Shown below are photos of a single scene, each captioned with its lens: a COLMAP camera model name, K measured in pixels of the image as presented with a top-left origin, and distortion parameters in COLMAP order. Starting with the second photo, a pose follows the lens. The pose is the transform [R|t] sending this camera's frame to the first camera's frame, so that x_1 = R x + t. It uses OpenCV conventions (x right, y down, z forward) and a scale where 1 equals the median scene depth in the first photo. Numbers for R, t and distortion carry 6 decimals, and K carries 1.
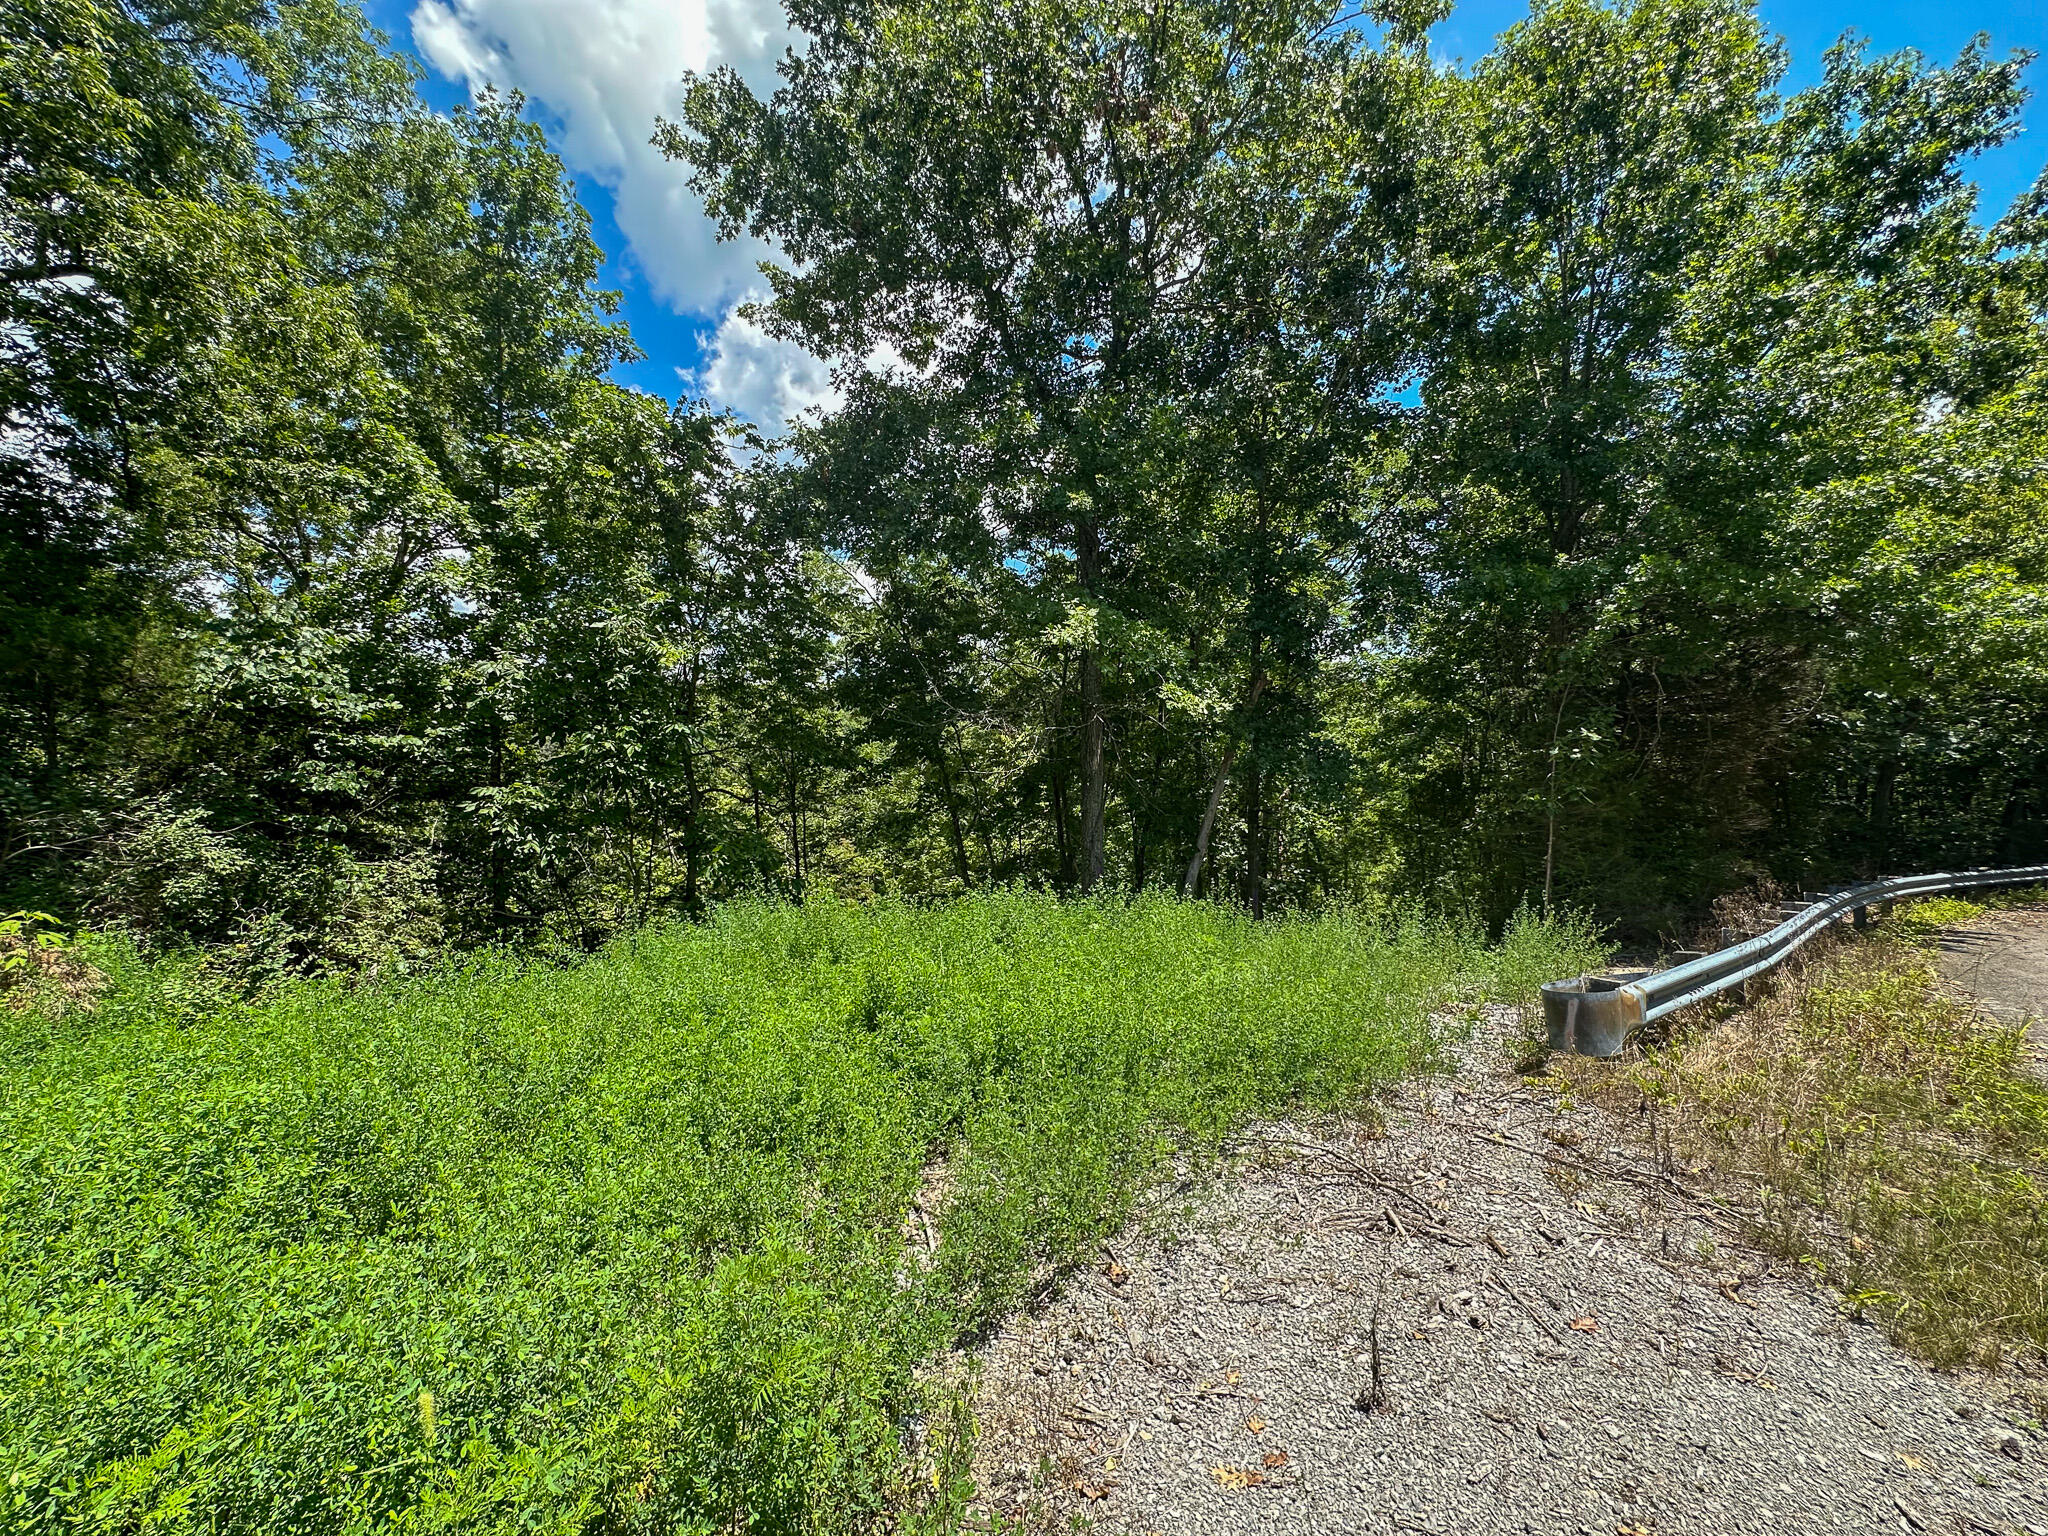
lens RADIAL K [[826.1, 0, 1018.0], [0, 826.1, 768.5], [0, 0, 1]] dist [0.003044, -0.000107]
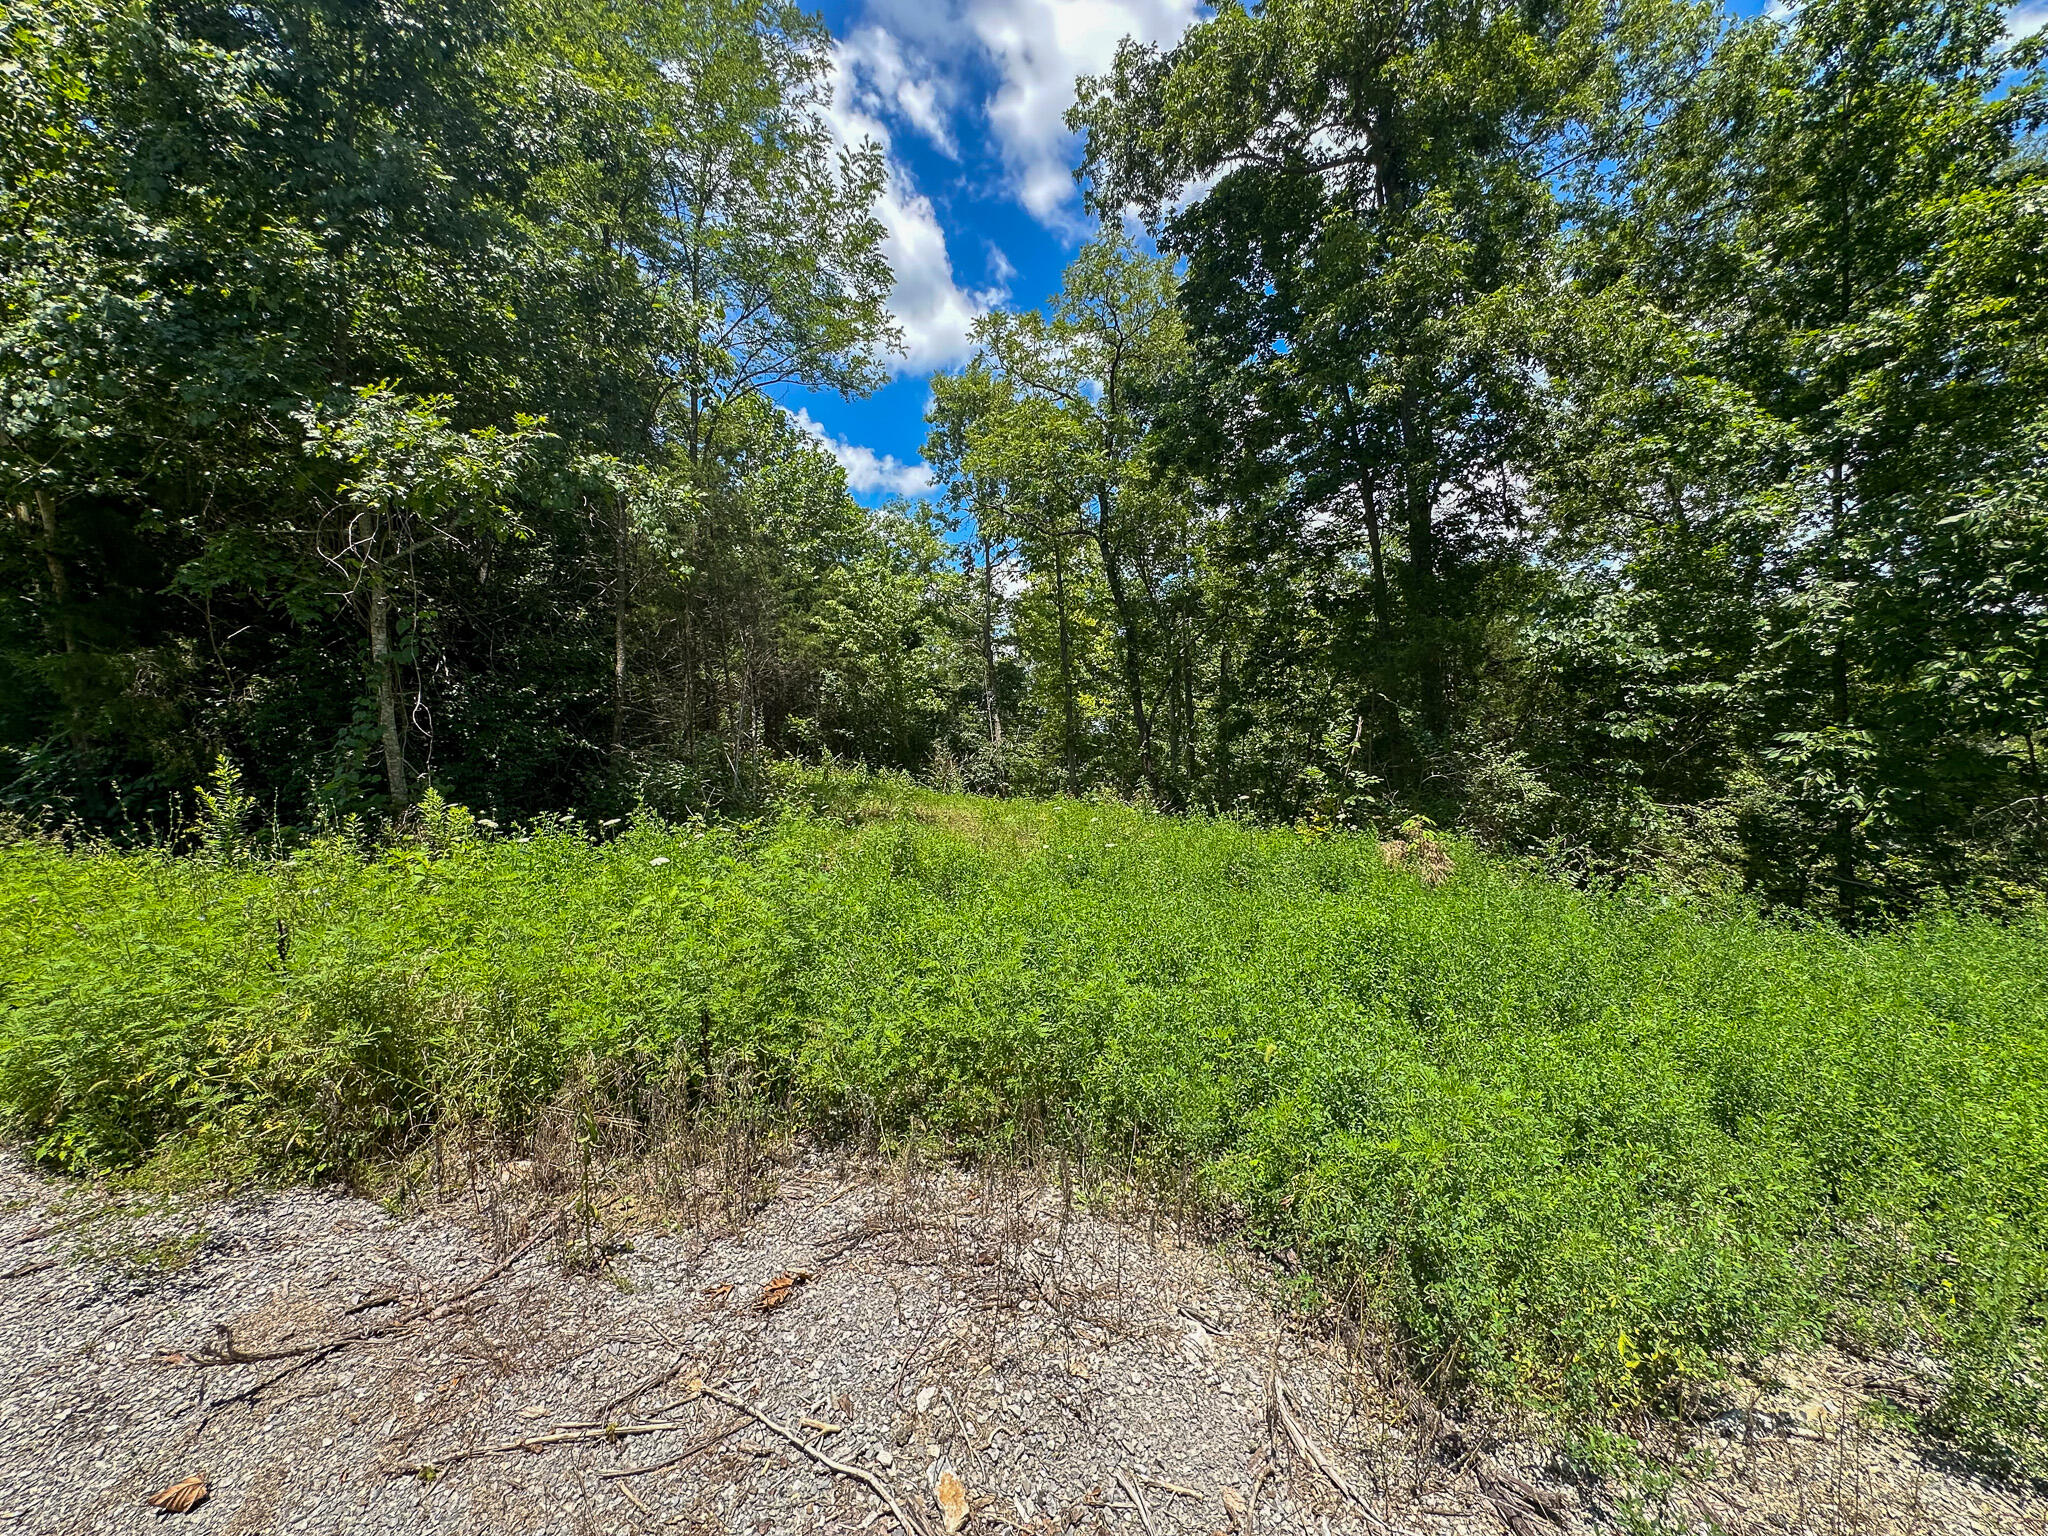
lens RADIAL K [[826.1, 0, 1017.8], [0, 826.1, 760.3], [0, 0, 1]] dist [0.003044, -0.000107]
pose [[0.140723, 0.016990, -0.989903, 0.145309], [0.029889, 0.999324, 0.021400, 0.008354], [0.989598, -0.032599, 0.140120, 0.023763]]
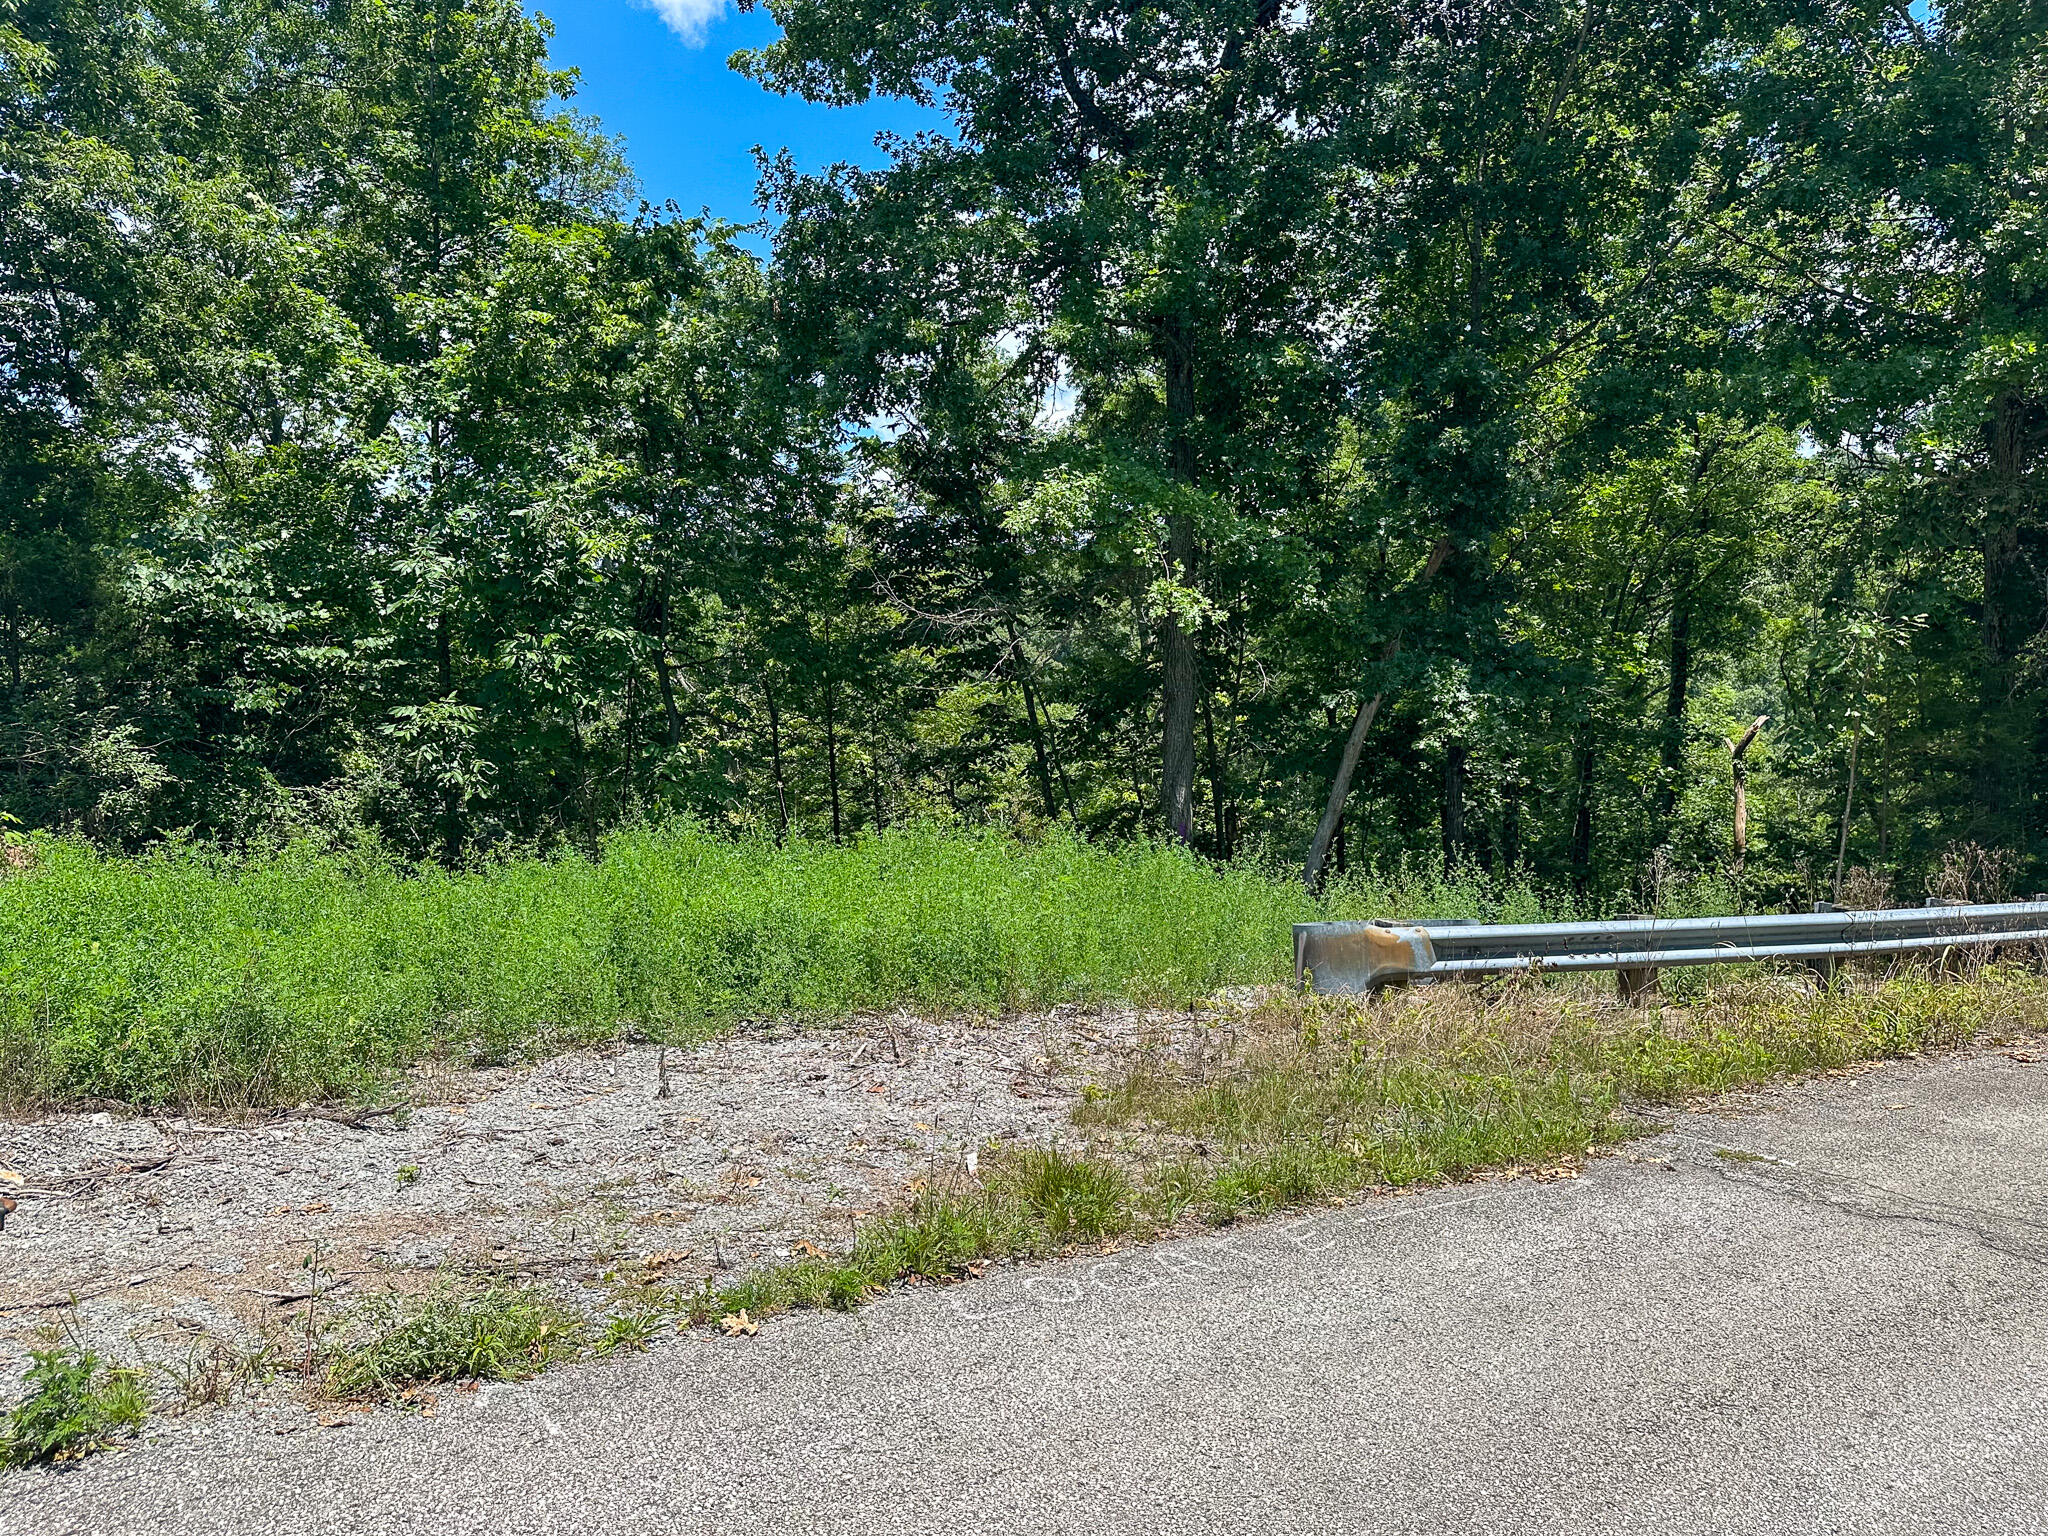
lens RADIAL K [[1428.4, 0, 1023.4], [0, 1428.4, 769.5], [0, 0, 1]] dist [0.057277, -0.059044]
pose [[0.963949, 0.011805, -0.265826, 0.411215], [0.003971, 0.998266, 0.058734, 0.002543], [0.266058, -0.057672, 0.962230, -0.317427]]
